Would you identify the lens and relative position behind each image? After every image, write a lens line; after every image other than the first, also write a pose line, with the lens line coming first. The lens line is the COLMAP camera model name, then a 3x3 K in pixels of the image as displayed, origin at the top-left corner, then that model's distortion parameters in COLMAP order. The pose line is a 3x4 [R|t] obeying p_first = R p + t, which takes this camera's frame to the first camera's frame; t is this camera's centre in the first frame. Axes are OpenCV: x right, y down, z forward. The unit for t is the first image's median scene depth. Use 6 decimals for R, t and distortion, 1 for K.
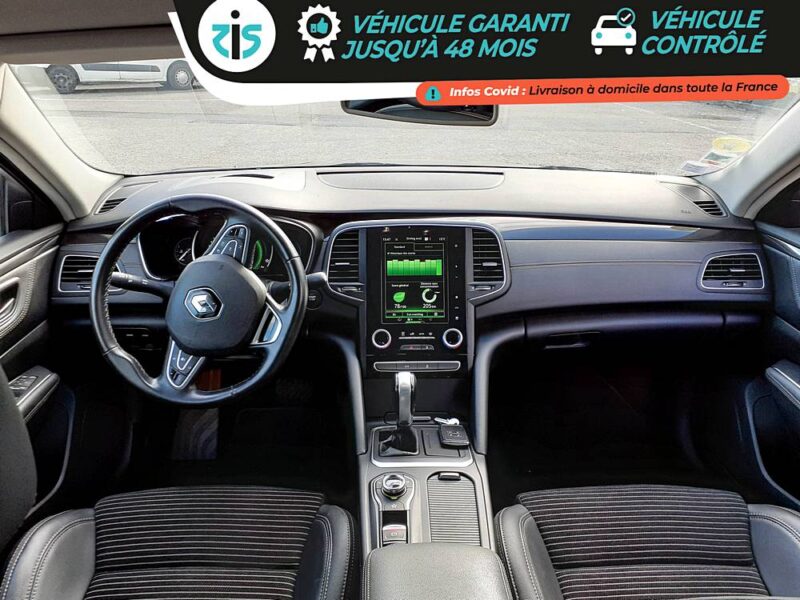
lens RADIAL K [[639.1, 0, 403.7], [0, 639.1, 301.4], [0, 0, 1]] dist [0.057125, -0.032719]
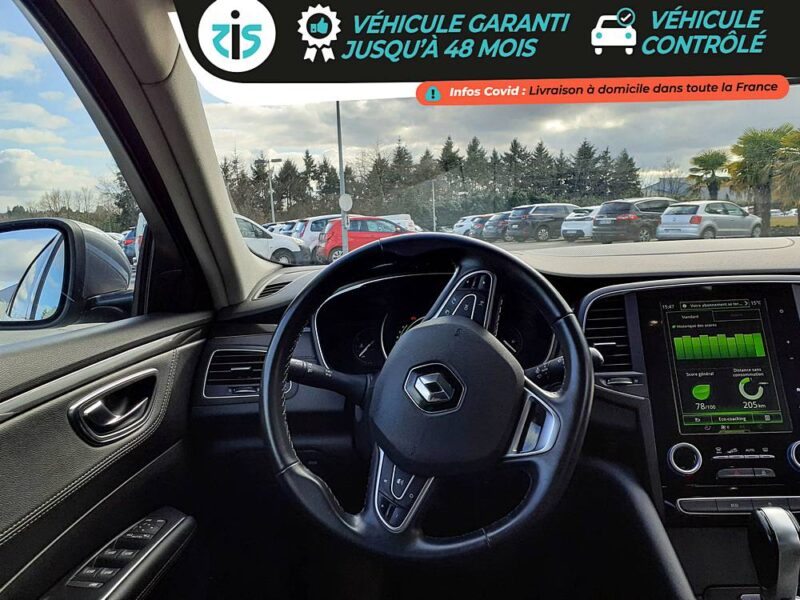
lens RADIAL K [[639.1, 0, 413.8], [0, 639.1, 298.0], [0, 0, 1]] dist [0.057125, -0.032719]
pose [[0.993423, -0.045792, -0.104948, -0.243470], [0.014581, 0.959681, -0.280713, 0.088540], [0.113571, 0.277336, 0.954037, 0.350694]]
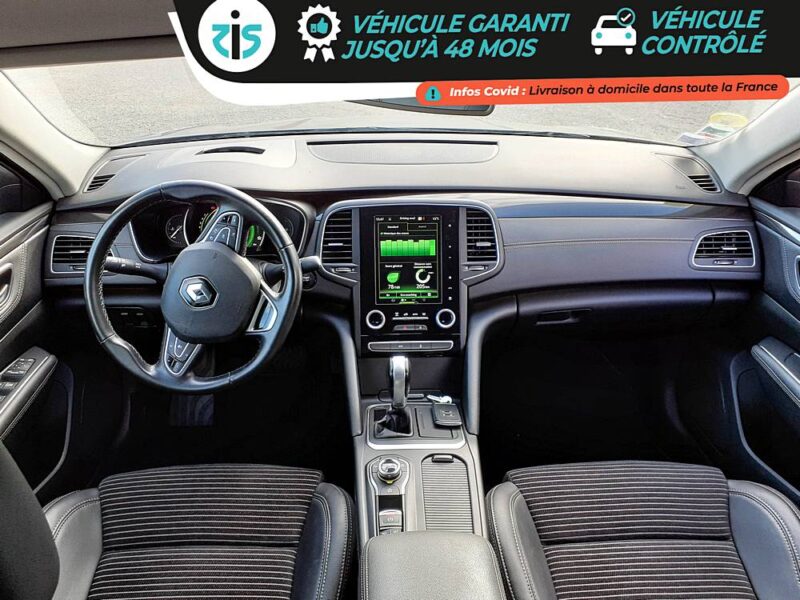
lens RADIAL K [[639.1, 0, 400.4], [0, 639.1, 298.3], [0, 0, 1]] dist [0.057125, -0.032719]
pose [[0.999933, -0.002914, 0.011209, -0.007194], [0.001821, 0.995346, 0.096349, -0.078058], [-0.011438, -0.096323, 0.995284, -0.002666]]
